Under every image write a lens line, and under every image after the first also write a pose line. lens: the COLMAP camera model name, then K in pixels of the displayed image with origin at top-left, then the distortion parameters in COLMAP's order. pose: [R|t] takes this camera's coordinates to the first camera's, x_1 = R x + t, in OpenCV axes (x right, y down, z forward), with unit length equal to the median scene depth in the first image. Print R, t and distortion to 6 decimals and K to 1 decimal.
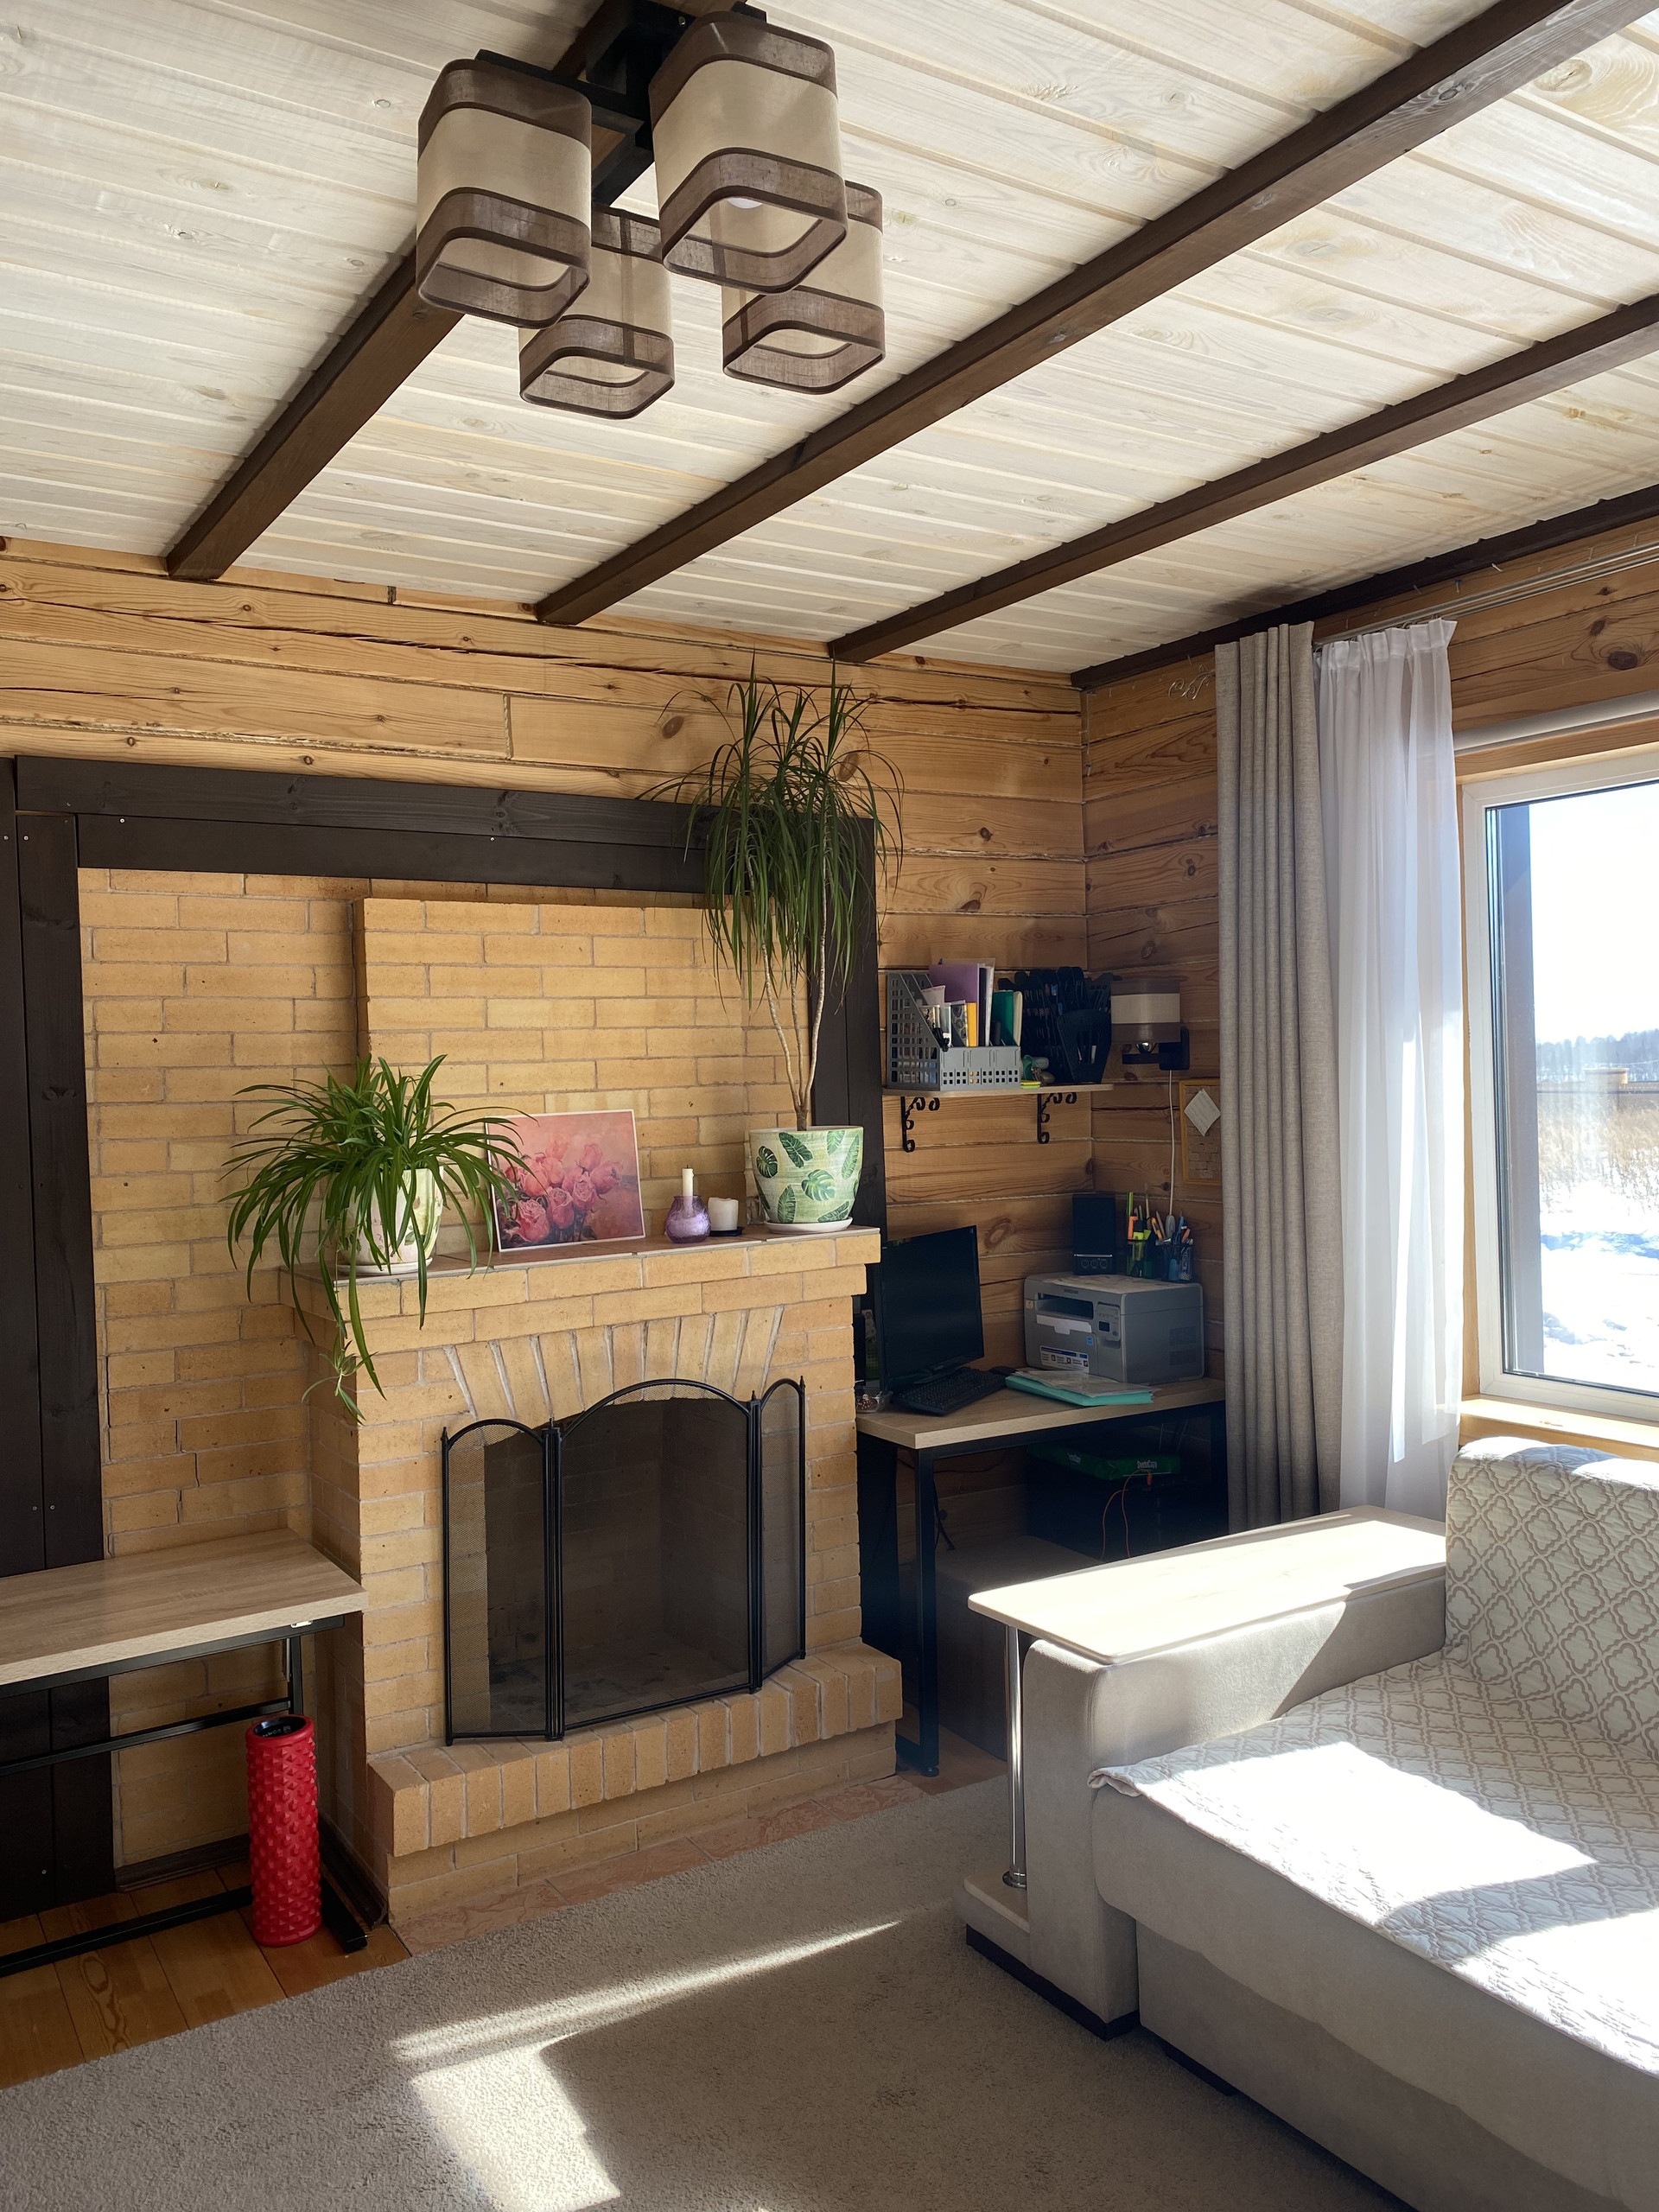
lens RADIAL K [[1692.0, 0, 829.5], [0, 1692.0, 1106.0], [0, 0, 1]] dist [0.017748, -0.004553]
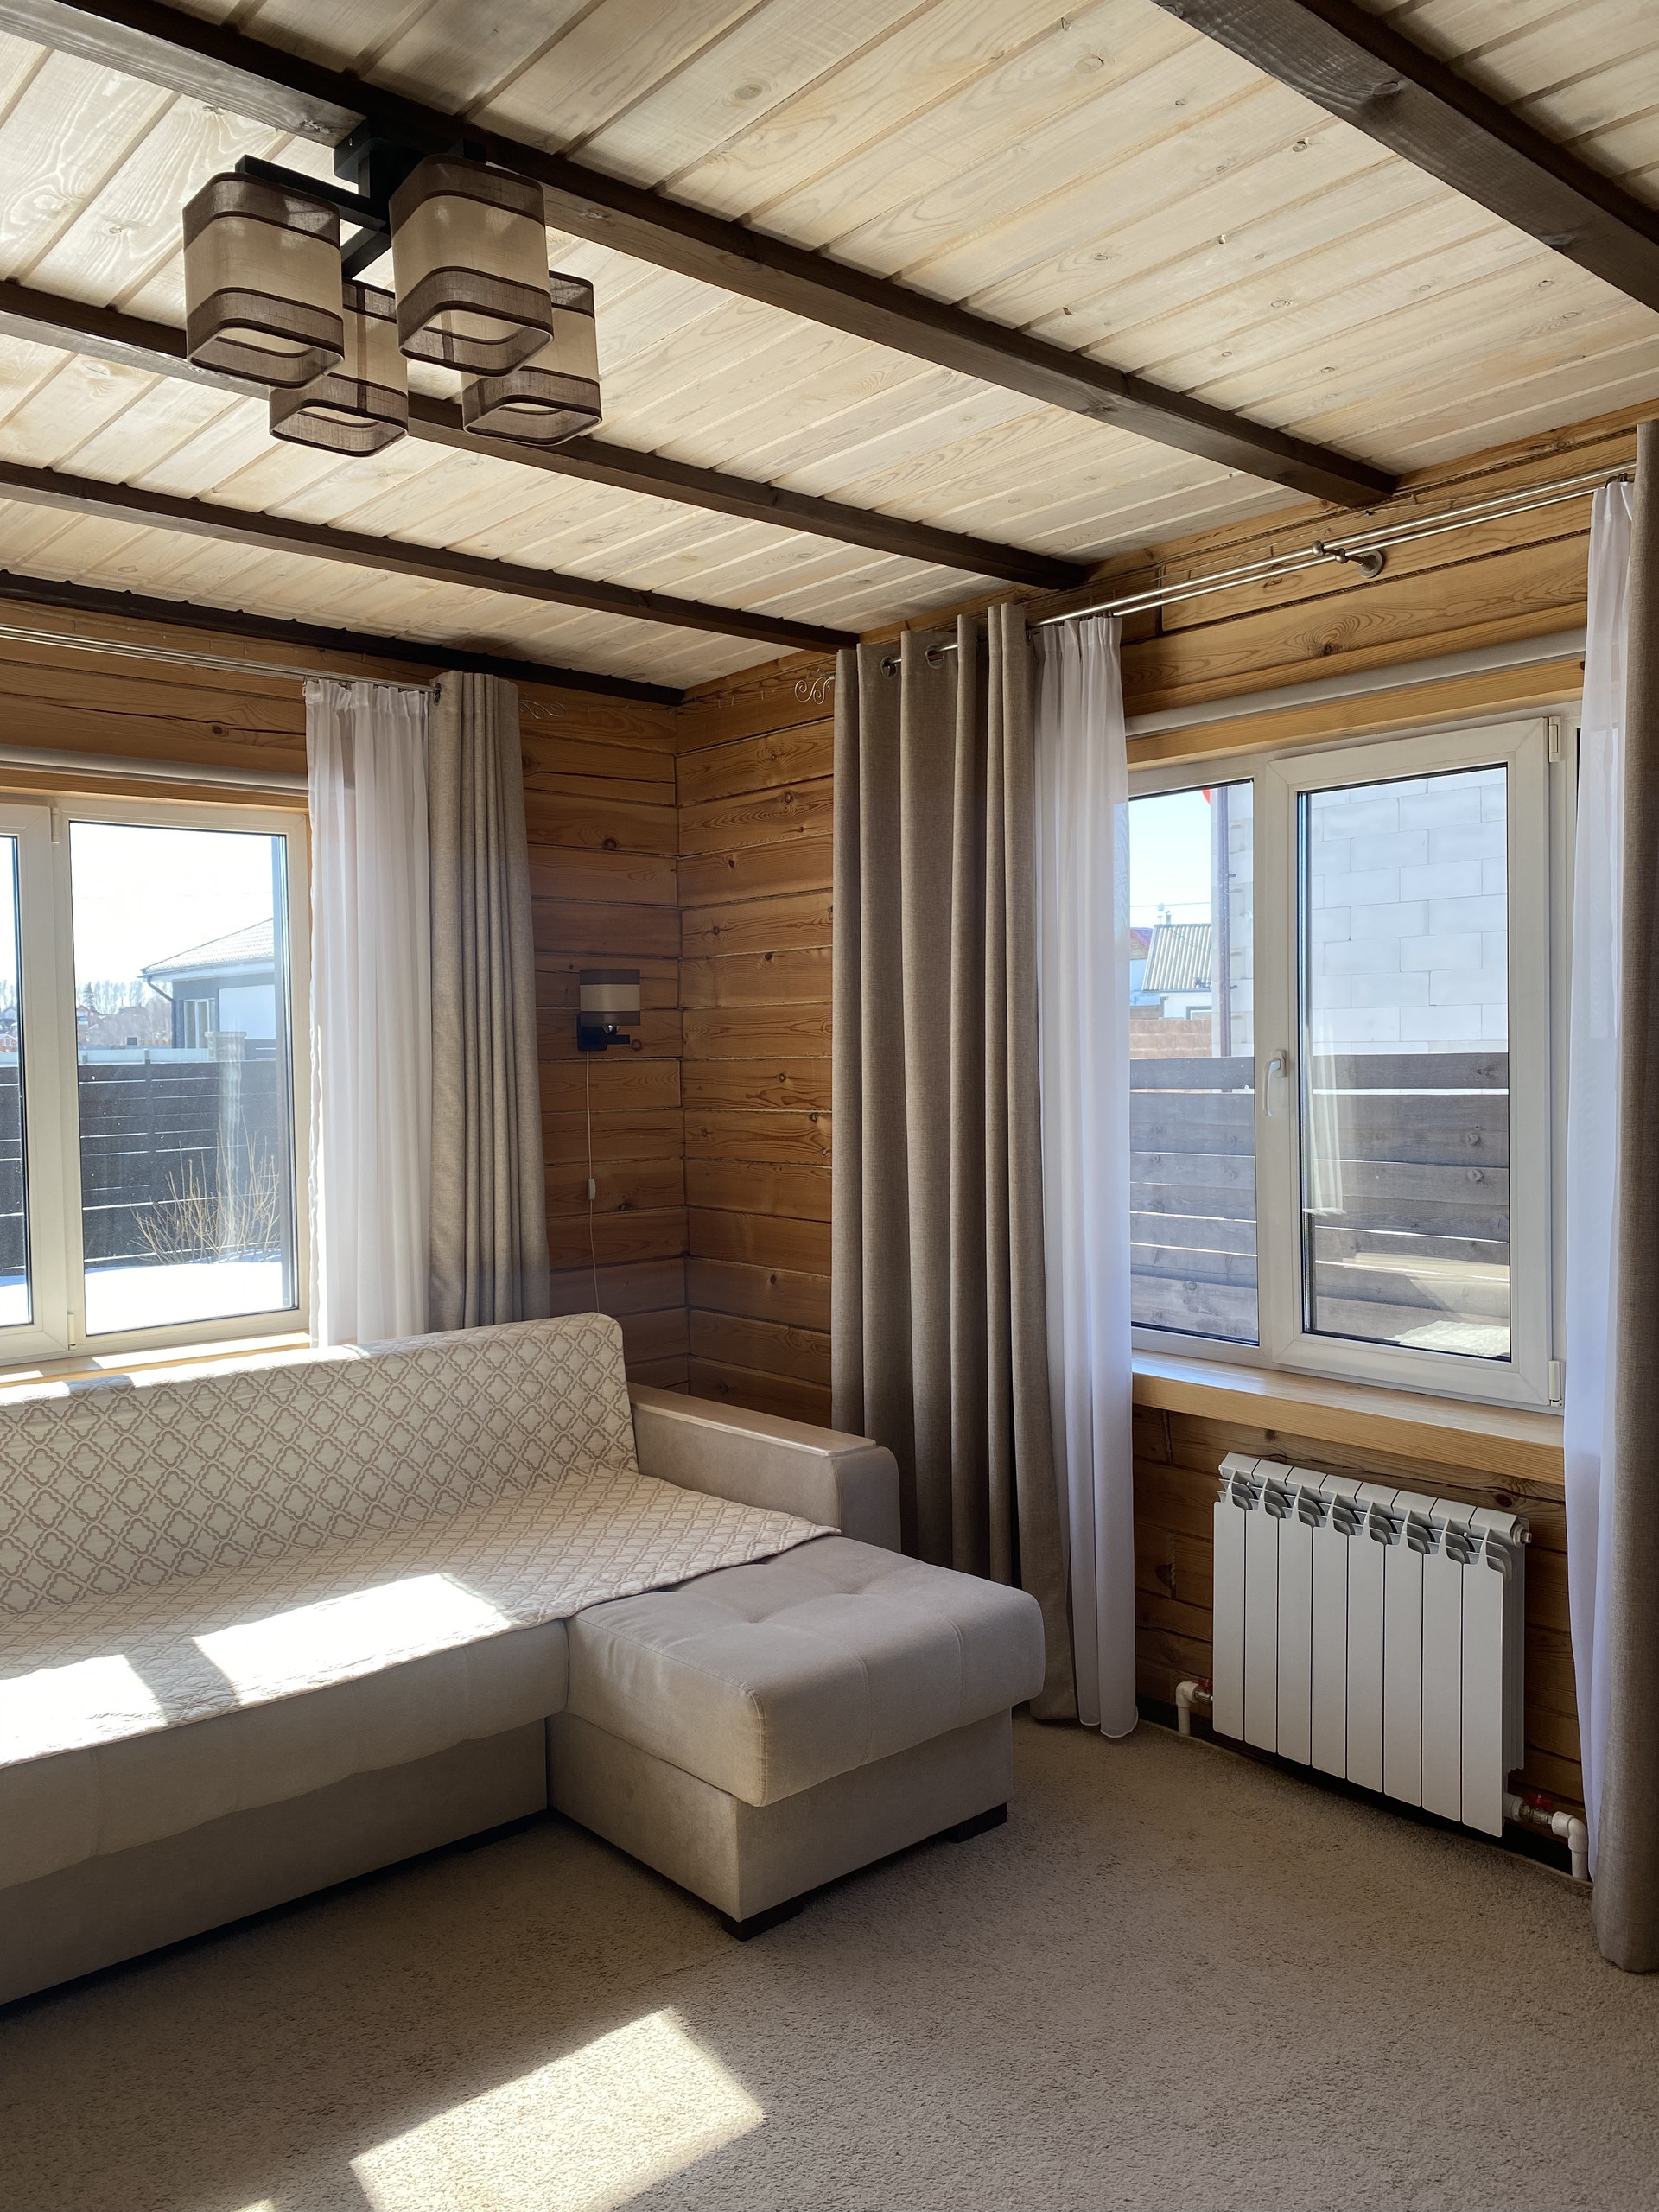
lens RADIAL K [[1692.0, 0, 829.5], [0, 1692.0, 1106.0], [0, 0, 1]] dist [0.017748, -0.004553]
pose [[-0.147246, -0.009235, 0.989057, -0.959796], [0.030442, 0.999440, 0.013864, 0.010998], [-0.988631, 0.032150, -0.146883, 0.638776]]
